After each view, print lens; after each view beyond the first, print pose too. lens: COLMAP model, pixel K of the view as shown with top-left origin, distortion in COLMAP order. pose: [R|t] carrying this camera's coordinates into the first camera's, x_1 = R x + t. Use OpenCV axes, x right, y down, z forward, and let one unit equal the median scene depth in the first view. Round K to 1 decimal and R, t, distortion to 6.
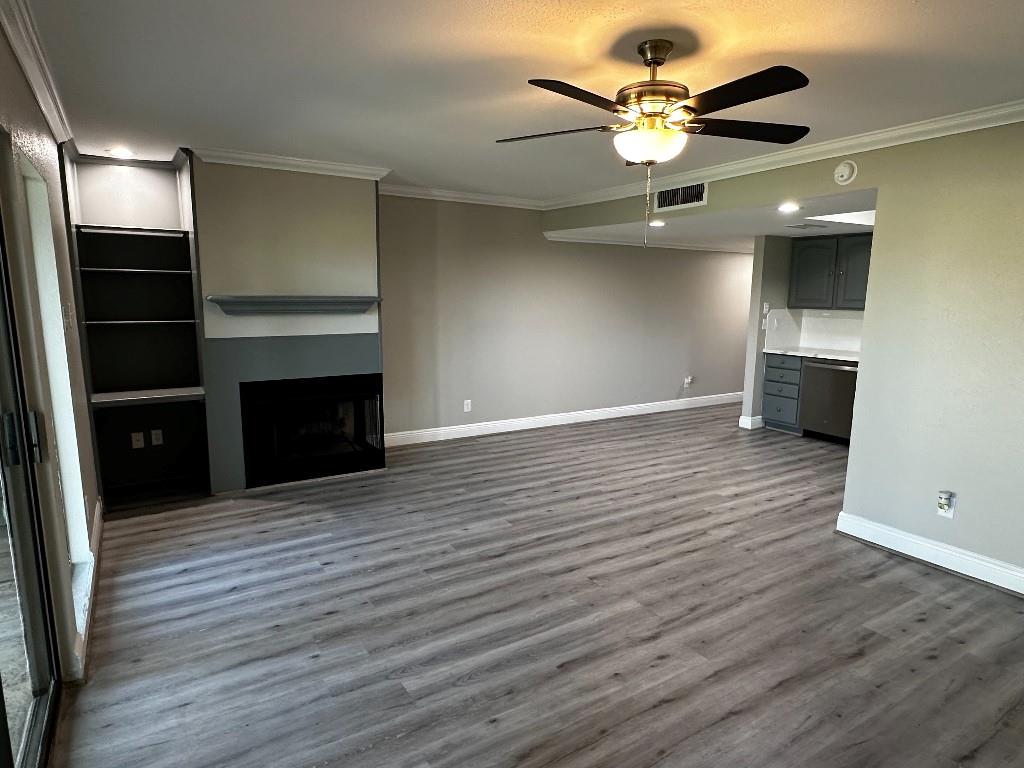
lens RADIAL K [[602.8, 0, 510.8], [0, 602.8, 386.7], [0, 0, 1]] dist [-0.003481, -0.000261]
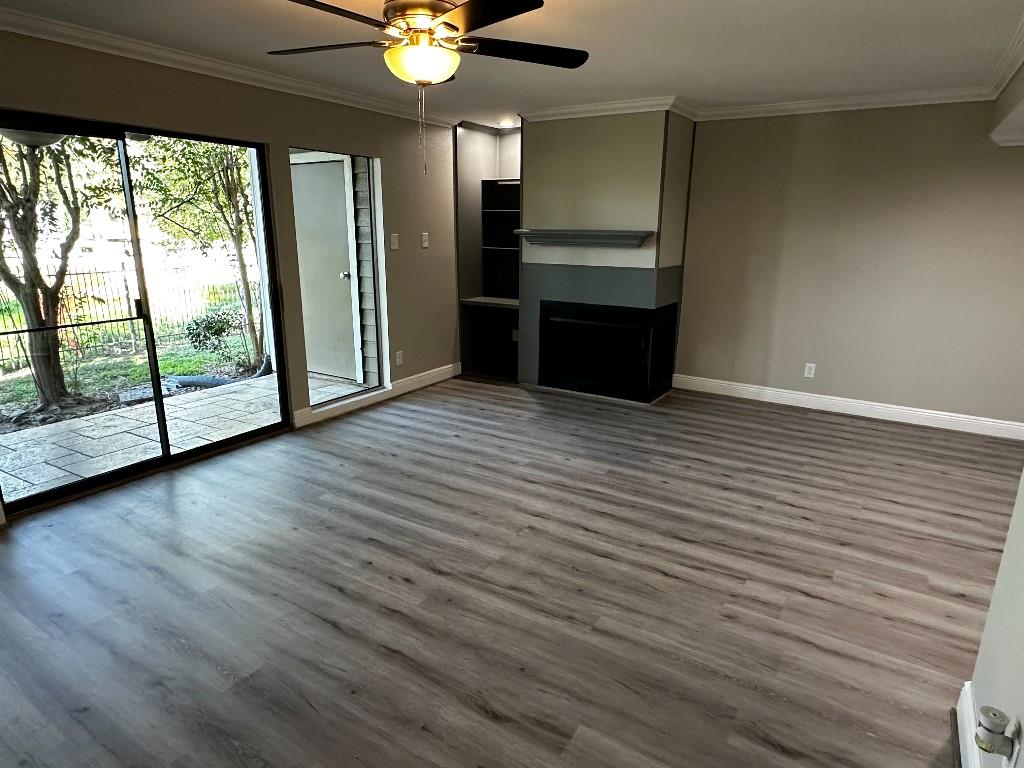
lens RADIAL K [[602.8, 0, 511.3], [0, 602.8, 384.8], [0, 0, 1]] dist [-0.003481, -0.000261]
pose [[0.437537, 0.226063, -0.870320, 0.682424], [-0.145565, 0.972923, 0.179534, -0.053858], [0.887340, 0.048135, 0.458596, 0.392682]]
